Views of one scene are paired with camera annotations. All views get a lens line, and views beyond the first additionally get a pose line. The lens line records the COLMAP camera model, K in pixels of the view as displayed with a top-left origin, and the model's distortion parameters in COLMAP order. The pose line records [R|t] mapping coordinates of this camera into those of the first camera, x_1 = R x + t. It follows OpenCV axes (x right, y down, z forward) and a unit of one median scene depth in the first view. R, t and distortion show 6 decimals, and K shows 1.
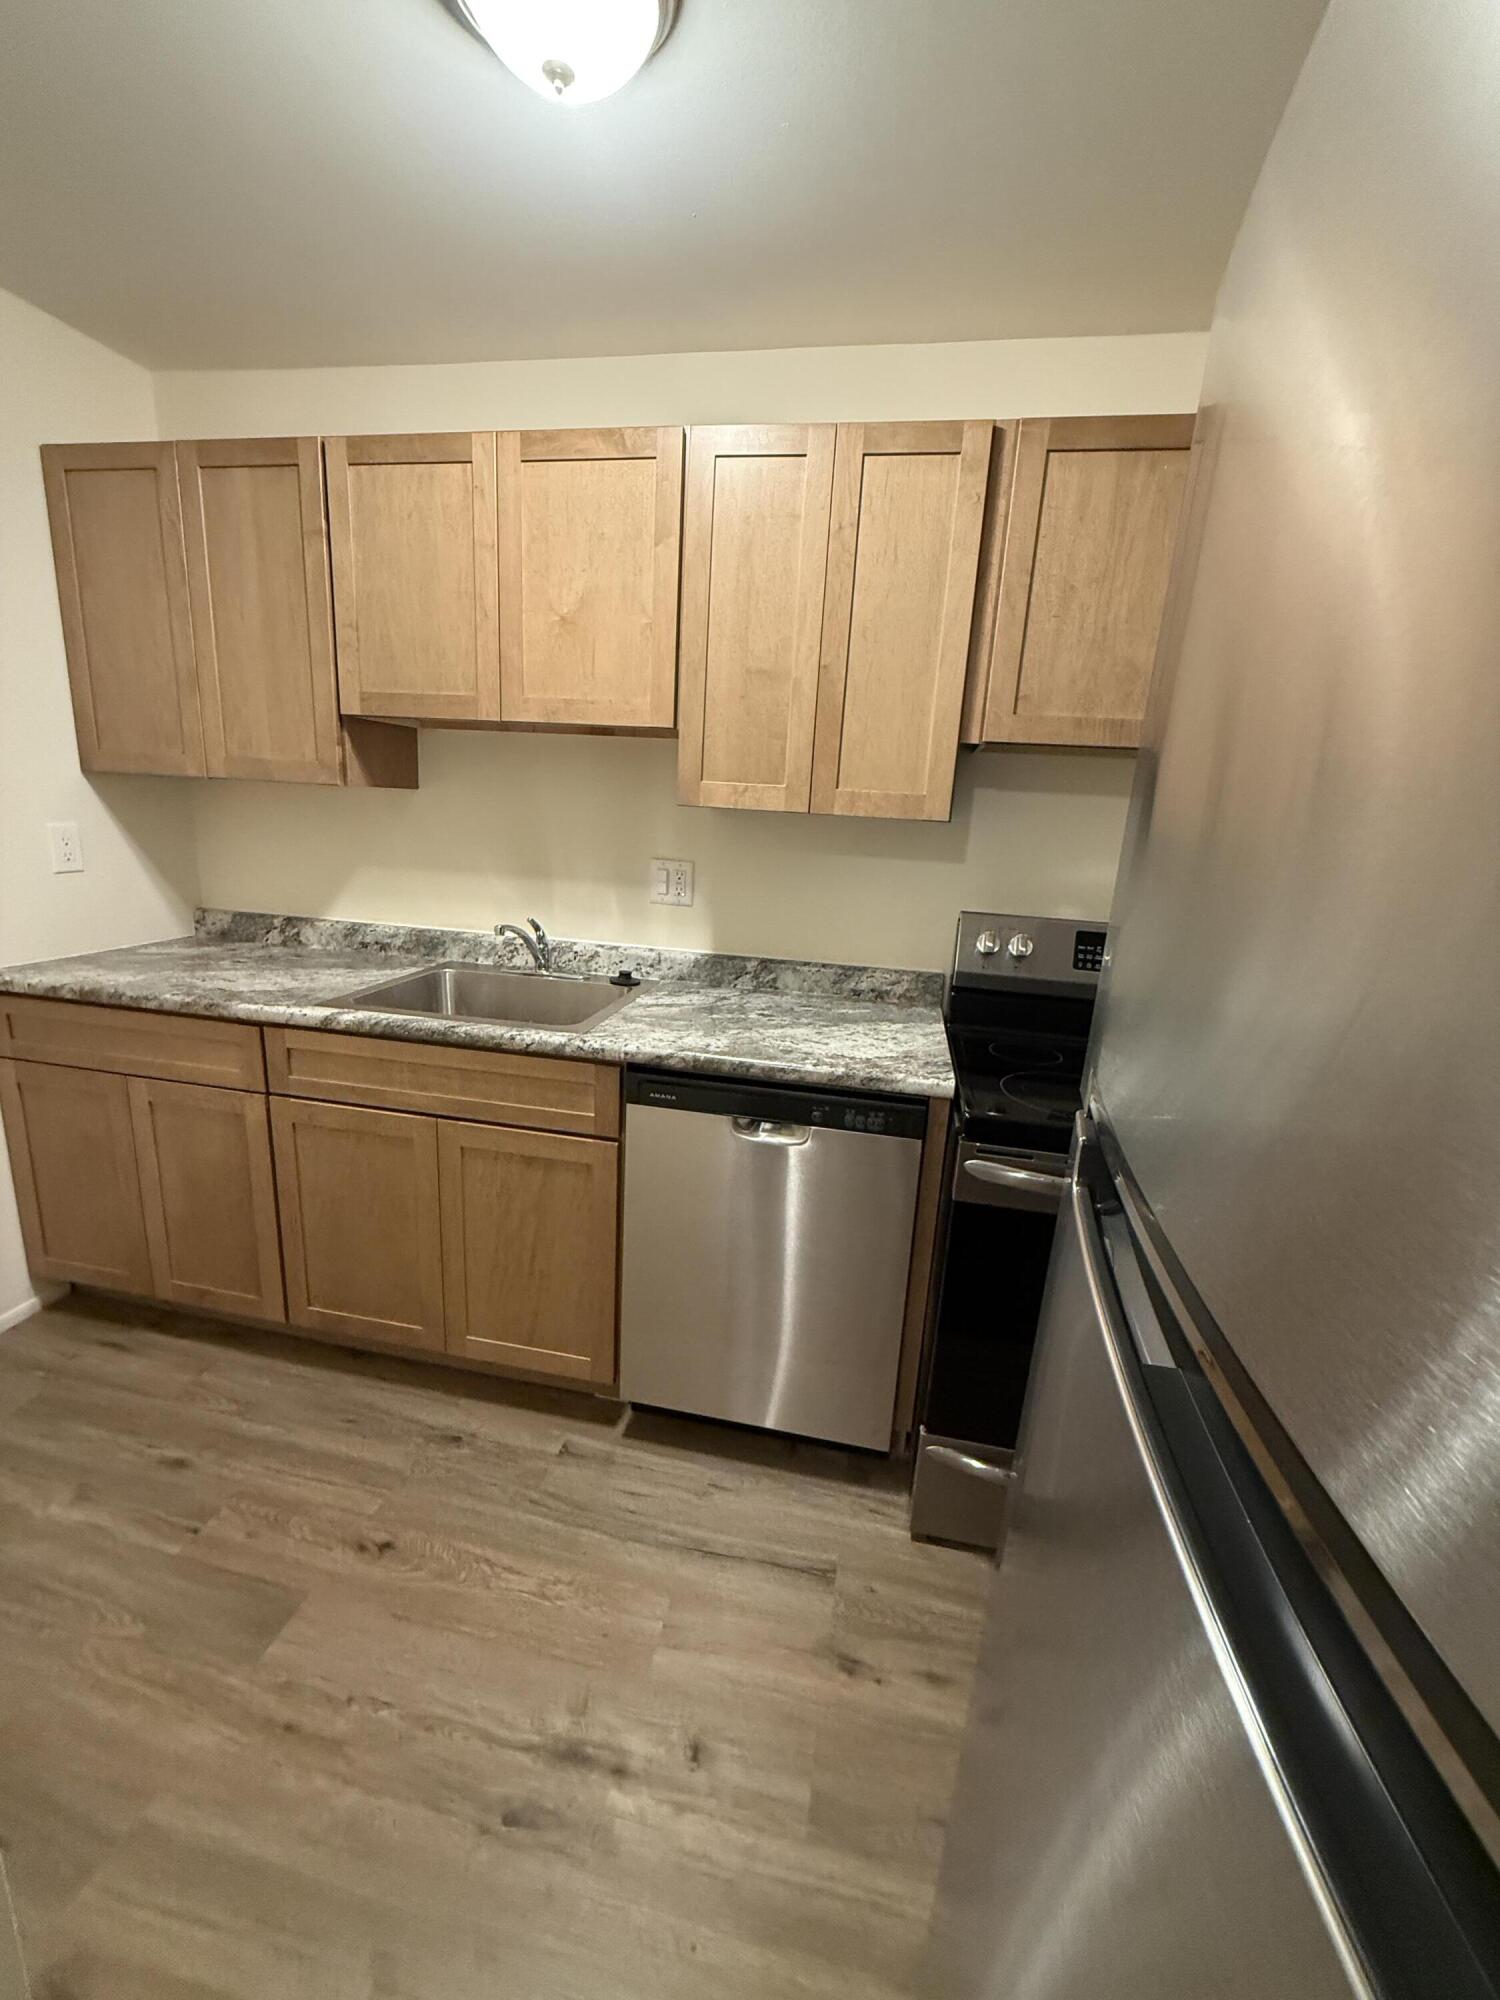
lens RADIAL K [[796.9, 0, 750.0], [0, 796.9, 993.7], [0, 0, 1]] dist [0.001039, 0.000049]
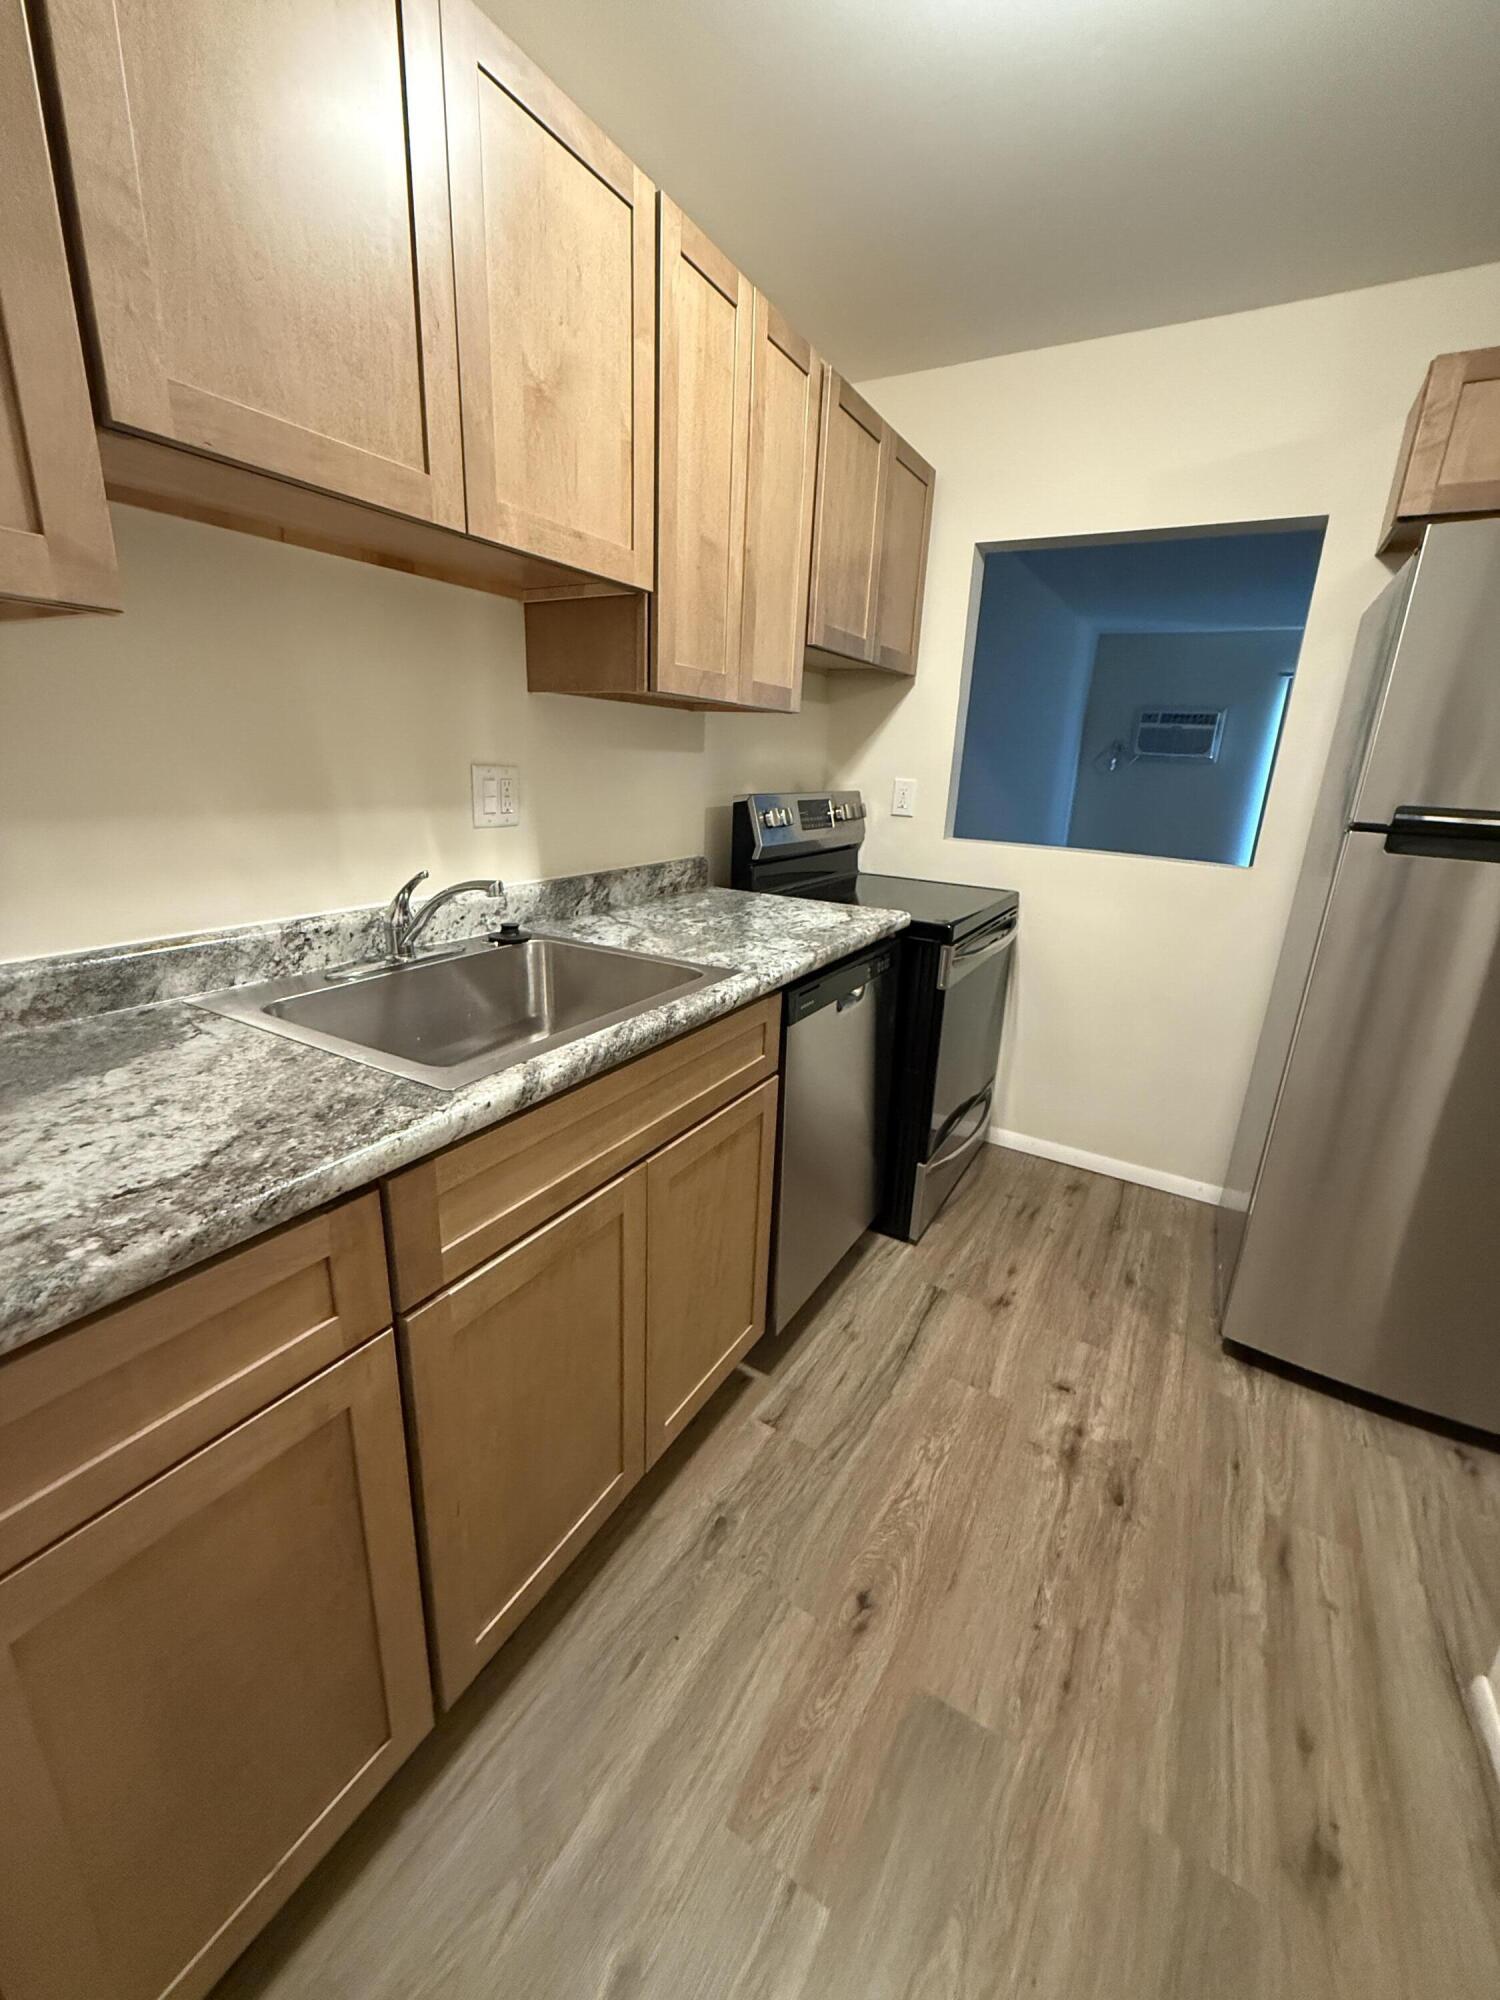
lens RADIAL K [[796.9, 0, 750.0], [0, 796.9, 993.7], [0, 0, 1]] dist [0.001039, 0.000049]
pose [[0.333816, -0.308132, 0.890854, -0.946263], [0.196797, 0.947021, 0.253817, -0.137365], [-0.921866, 0.090589, 0.376770, 0.662279]]
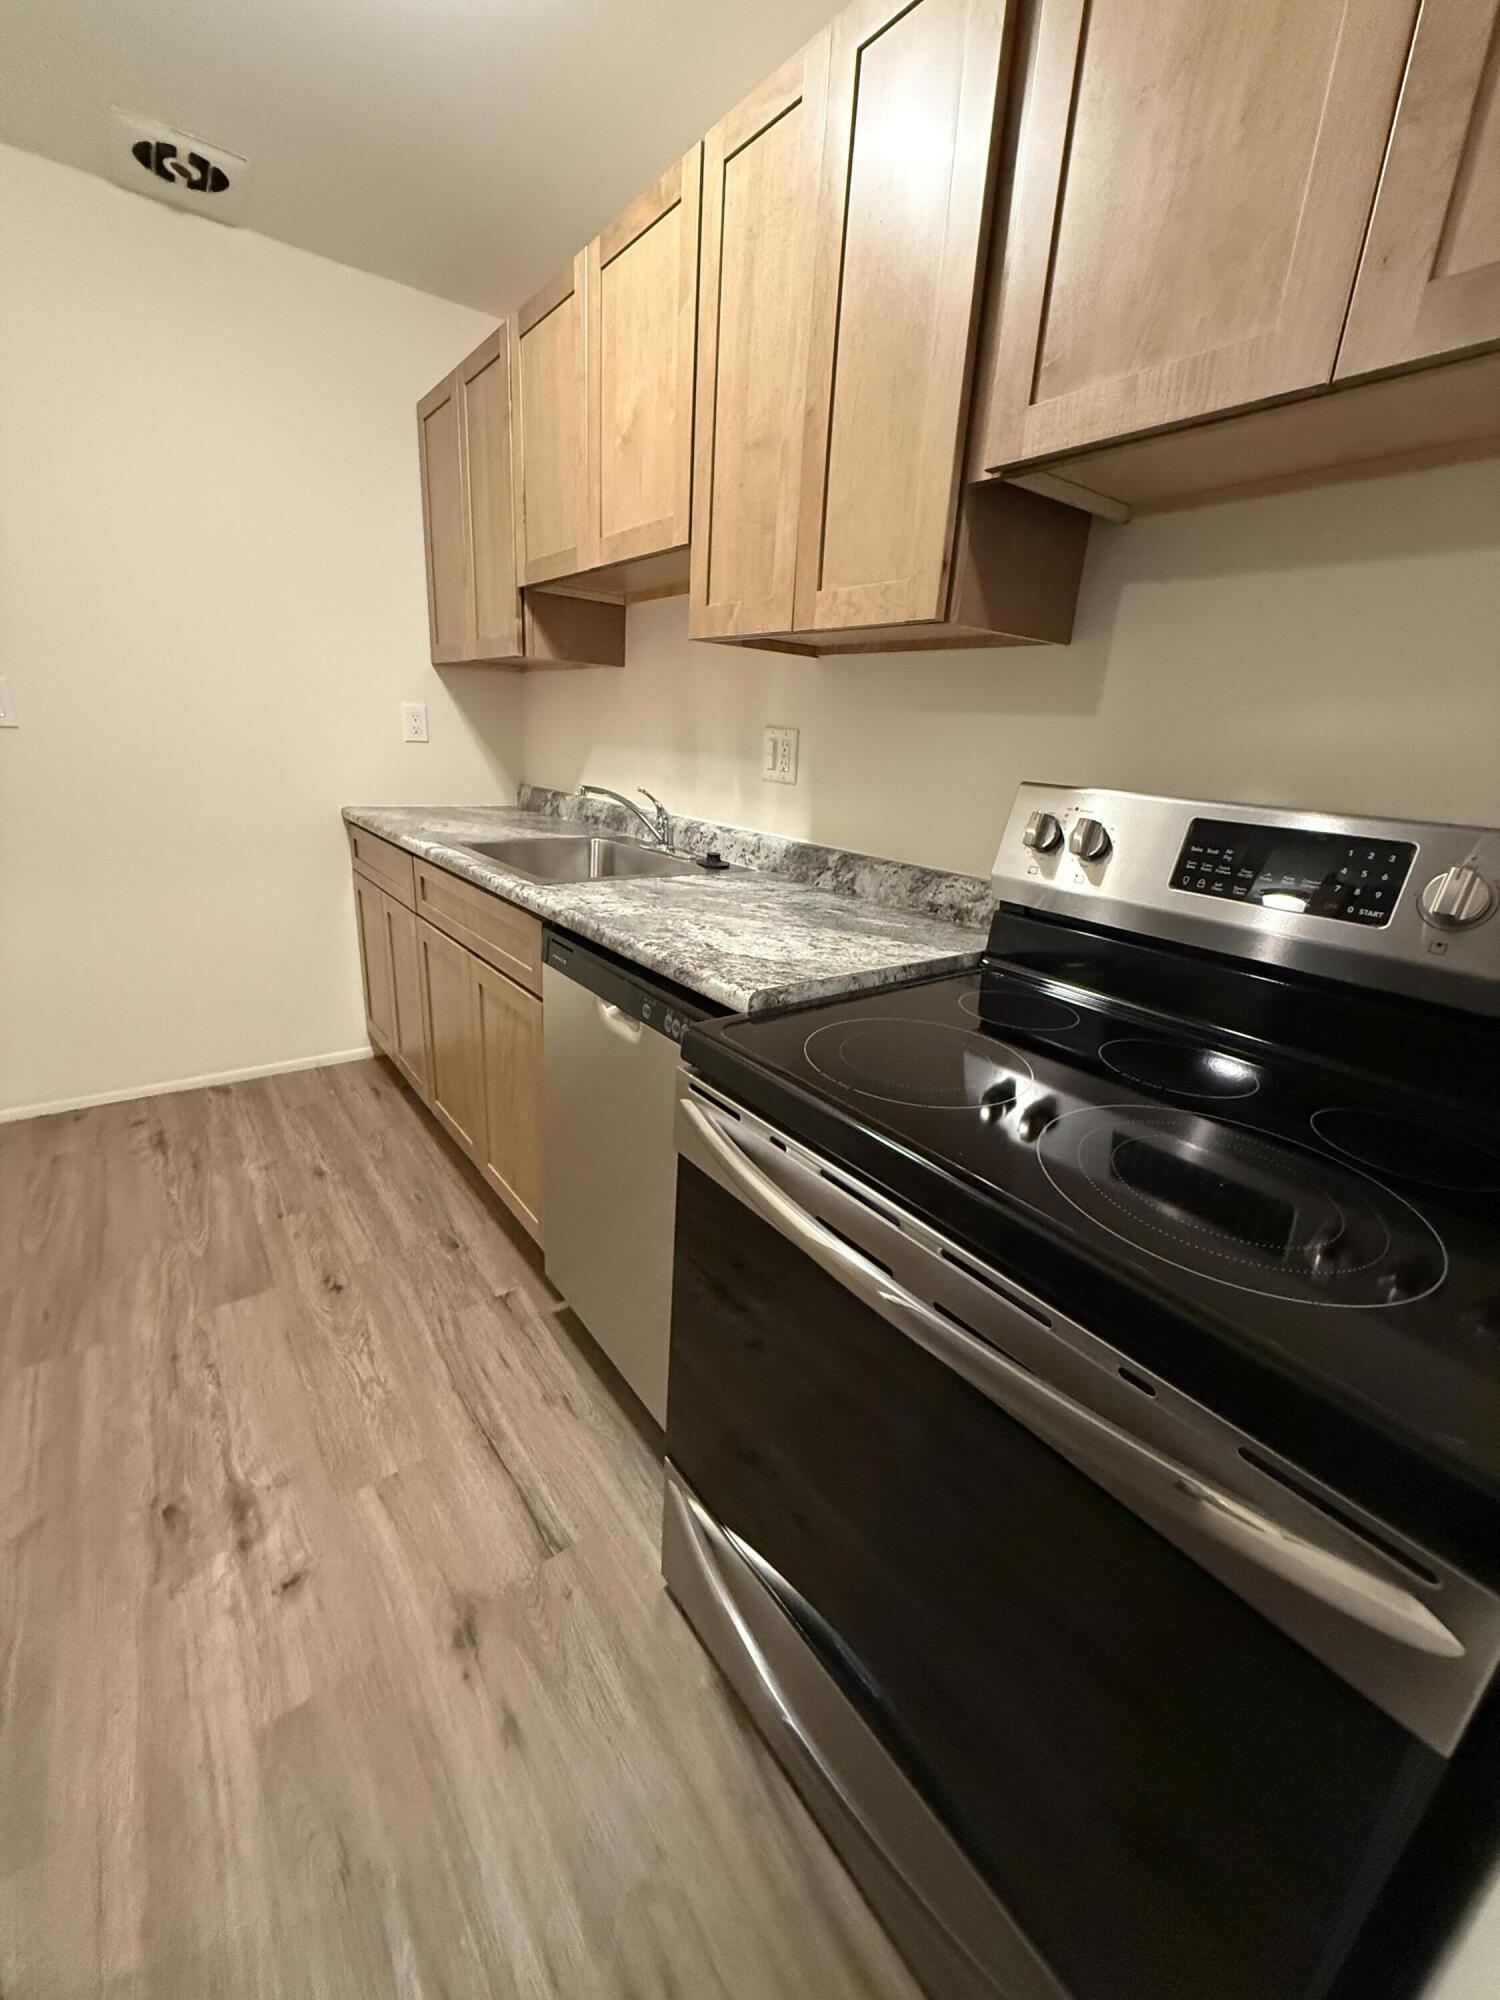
lens RADIAL K [[796.9, 0, 750.0], [0, 796.9, 993.7], [0, 0, 1]] dist [0.001039, 0.000049]
pose [[0.748068, 0.194956, -0.634339, 0.599687], [-0.169644, 0.980293, 0.101221, 0.037802], [0.641572, 0.031892, 0.766399, 0.426471]]
